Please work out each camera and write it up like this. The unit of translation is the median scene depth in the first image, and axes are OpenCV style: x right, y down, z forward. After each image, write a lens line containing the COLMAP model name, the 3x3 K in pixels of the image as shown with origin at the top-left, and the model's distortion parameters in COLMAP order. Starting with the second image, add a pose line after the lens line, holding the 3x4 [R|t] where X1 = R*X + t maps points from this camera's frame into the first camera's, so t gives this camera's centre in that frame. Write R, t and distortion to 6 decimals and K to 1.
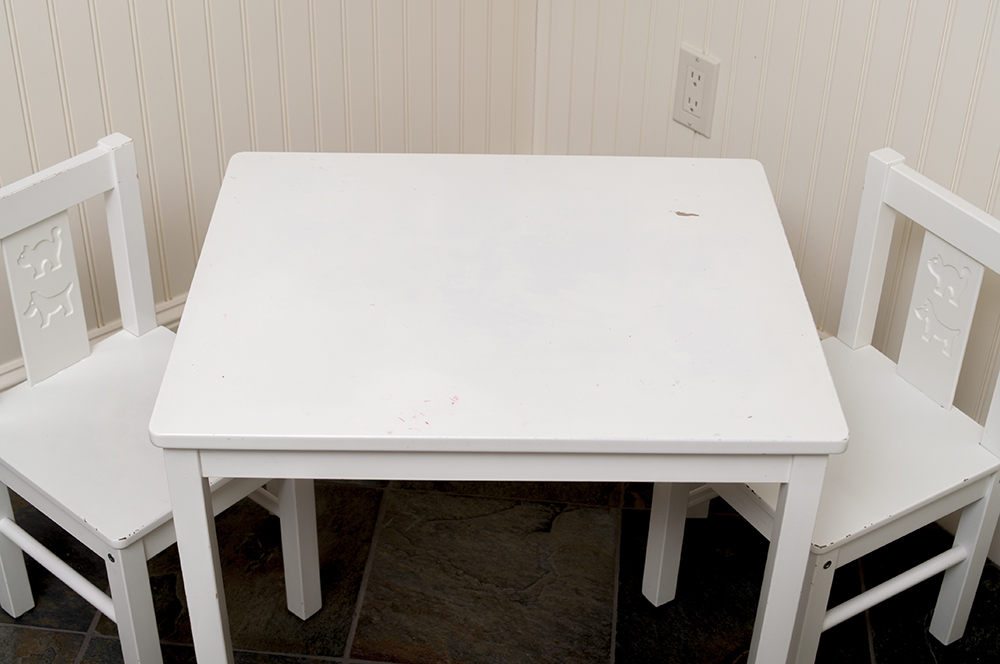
lens RADIAL K [[1455.9, 0, 476.7], [0, 1455.9, 332.5], [0, 0, 1]] dist [-0.086313, 0.000000]
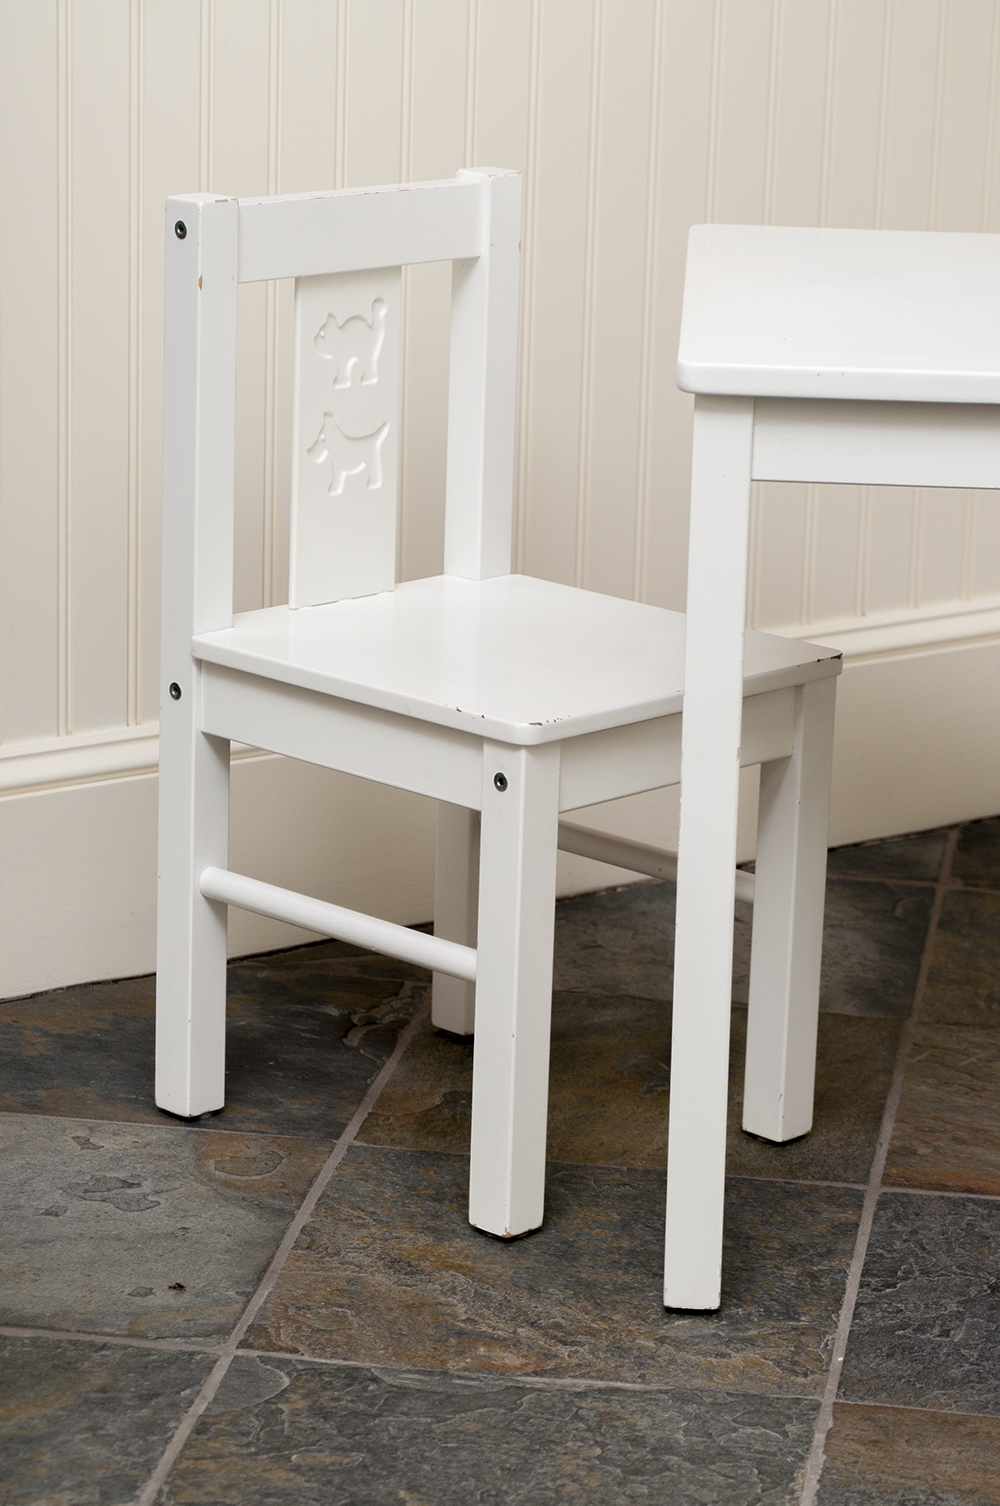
lens RADIAL K [[4166.7, 0, 515.1], [0, 4166.7, 740.8], [0, 0, 1]] dist [0.093930, 0.000000]
pose [[0.998687, 0.029603, -0.041819, -0.154292], [-0.042169, 0.938502, -0.342690, 0.563154], [0.029103, 0.344004, 0.938517, -0.379224]]
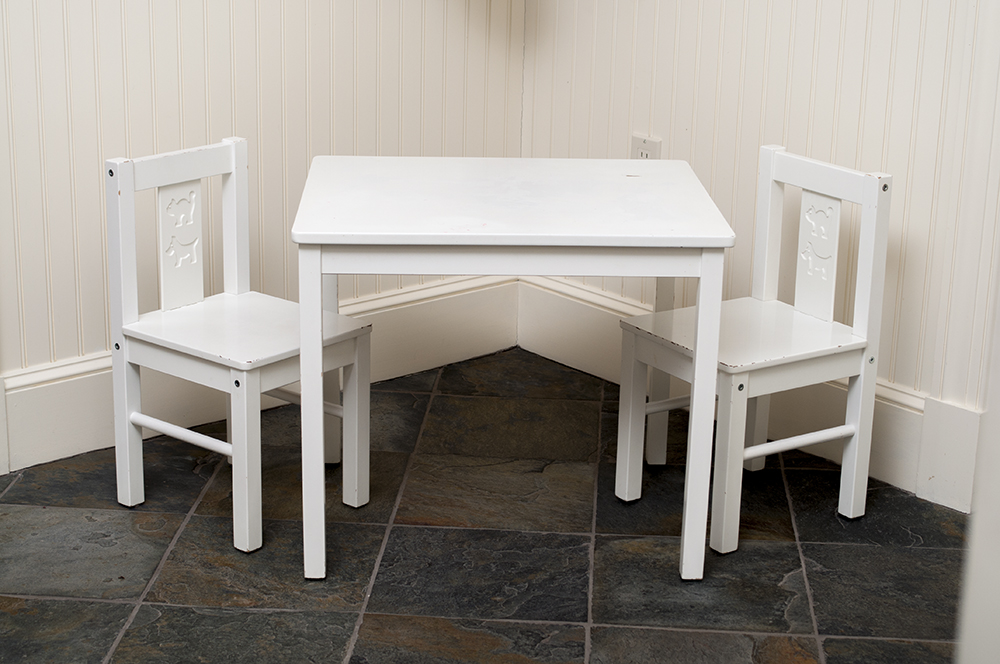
lens RADIAL K [[1803.2, 0, 467.3], [0, 1803.2, 328.7], [0, 0, 1]] dist [-0.010425, 0.000000]
pose [[0.999651, -0.001867, 0.026367, -0.062245], [0.009858, 0.951876, -0.306325, 0.545231], [-0.024526, 0.306478, 0.951562, -0.590735]]
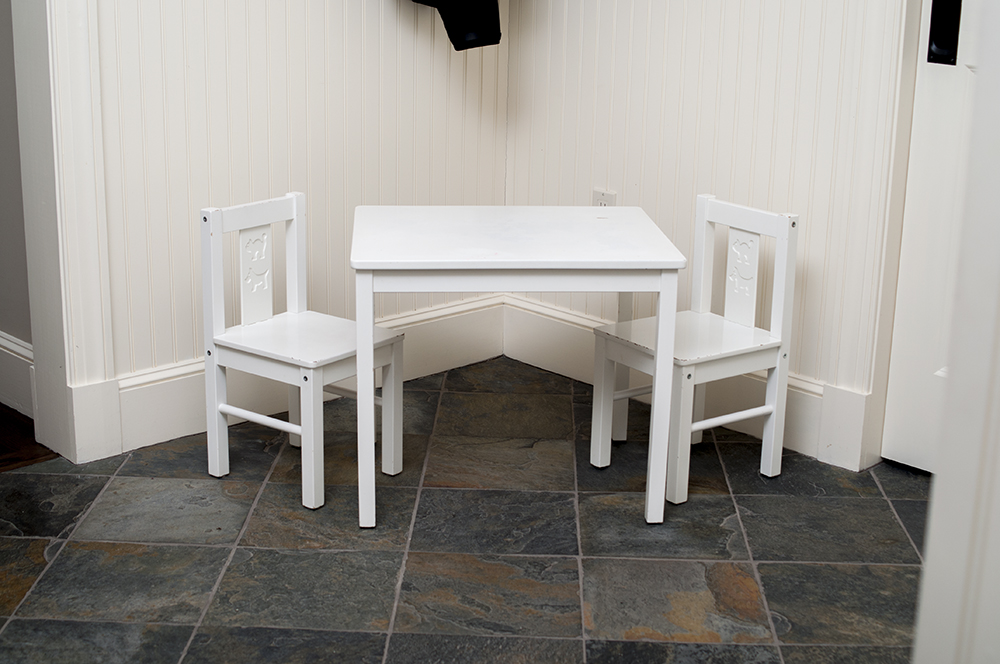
lens RADIAL K [[1455.9, 0, 463.6], [0, 1455.9, 332.1], [0, 0, 1]] dist [-0.086313, 0.000000]
pose [[0.998270, -0.014059, 0.057085, -0.131784], [0.031884, 0.945255, -0.324772, 0.597040], [-0.049394, 0.326030, 0.944068, -0.658885]]
